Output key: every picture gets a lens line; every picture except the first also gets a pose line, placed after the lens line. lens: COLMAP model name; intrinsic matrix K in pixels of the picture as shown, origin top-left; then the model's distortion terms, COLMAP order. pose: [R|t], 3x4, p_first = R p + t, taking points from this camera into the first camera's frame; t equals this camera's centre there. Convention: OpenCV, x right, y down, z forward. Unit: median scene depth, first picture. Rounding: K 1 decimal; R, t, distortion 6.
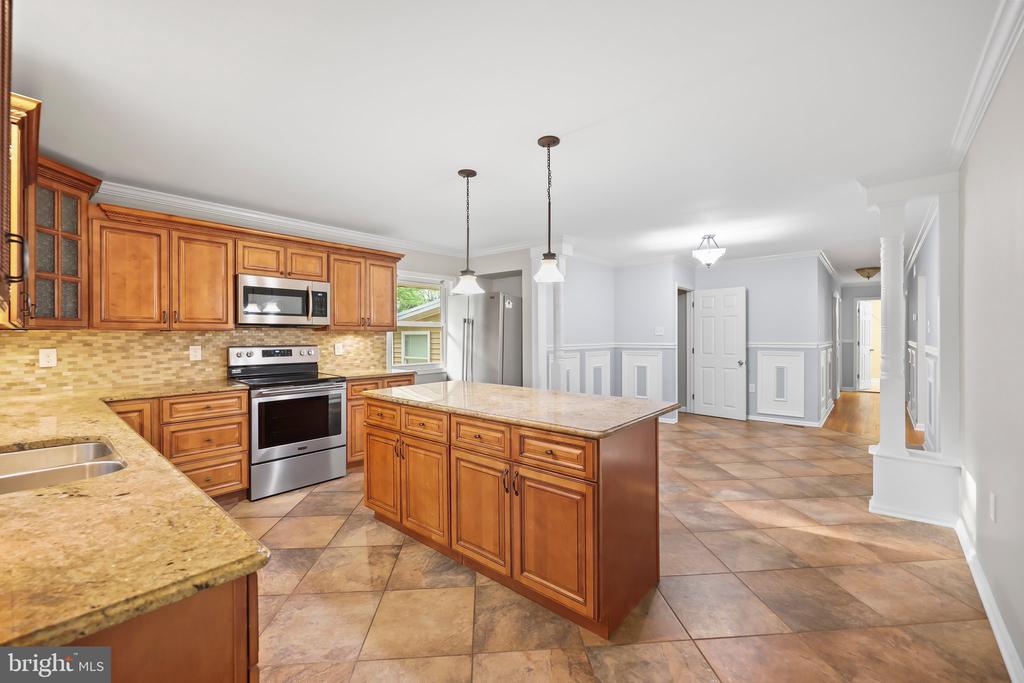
lens RADIAL K [[414.1, 0, 521.4], [0, 414.1, 336.7], [0, 0, 1]] dist [0.000521, -0.000605]
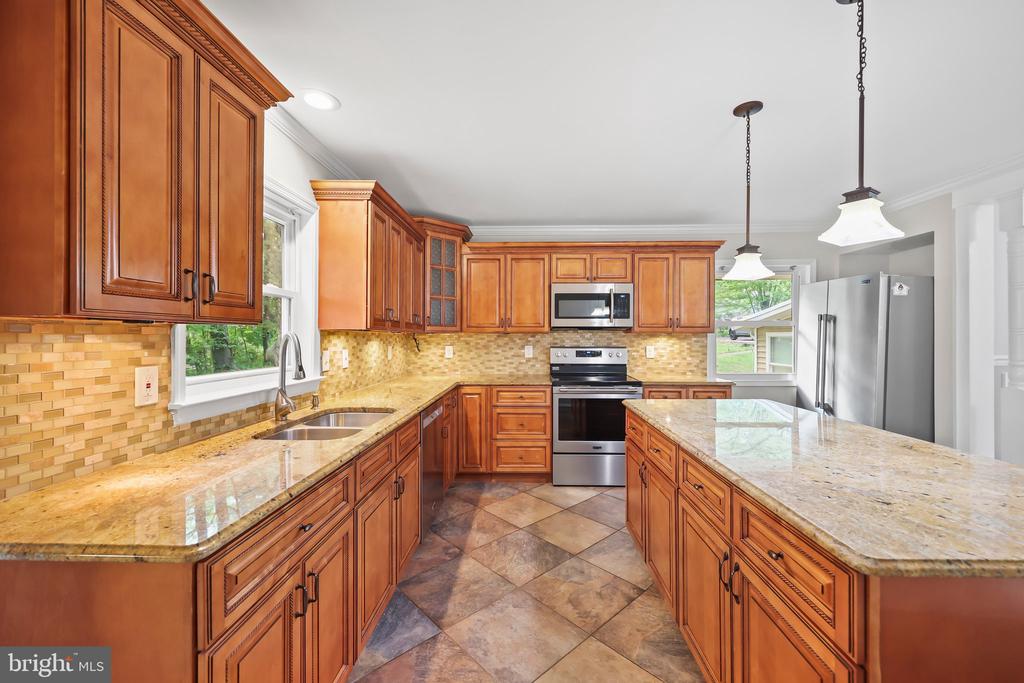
lens RADIAL K [[414.1, 0, 513.0], [0, 414.1, 338.8], [0, 0, 1]] dist [0.000521, -0.000605]
pose [[0.623986, 0.006030, -0.781412, 0.150663], [-0.005062, 0.999980, 0.003675, -0.002656], [0.781419, 0.001662, 0.624004, 0.214482]]
